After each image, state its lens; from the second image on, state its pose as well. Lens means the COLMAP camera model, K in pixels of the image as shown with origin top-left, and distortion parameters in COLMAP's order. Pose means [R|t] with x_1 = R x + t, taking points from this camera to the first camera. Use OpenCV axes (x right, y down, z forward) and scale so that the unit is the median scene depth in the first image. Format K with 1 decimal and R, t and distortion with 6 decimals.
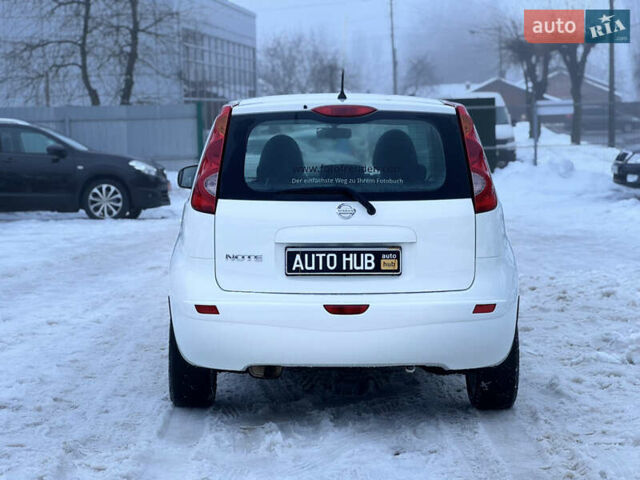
lens RADIAL K [[1408.0, 0, 320.0], [0, 1408.0, 240.0], [0, 0, 1]] dist [-0.205883, 4.831371]
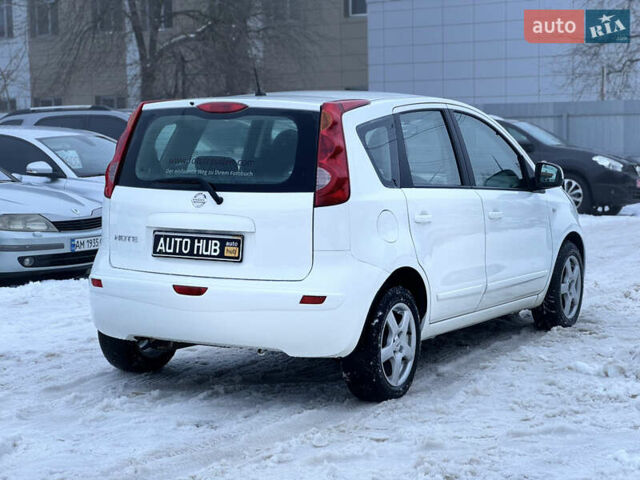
lens RADIAL K [[1408.0, 0, 320.0], [0, 1408.0, 240.0], [0, 0, 1]] dist [-0.205883, 4.831371]
pose [[0.874104, 0.051308, -0.483022, 0.622029], [-0.049503, 0.998638, 0.016493, -0.012287], [0.483210, 0.009494, 0.875453, 0.098227]]
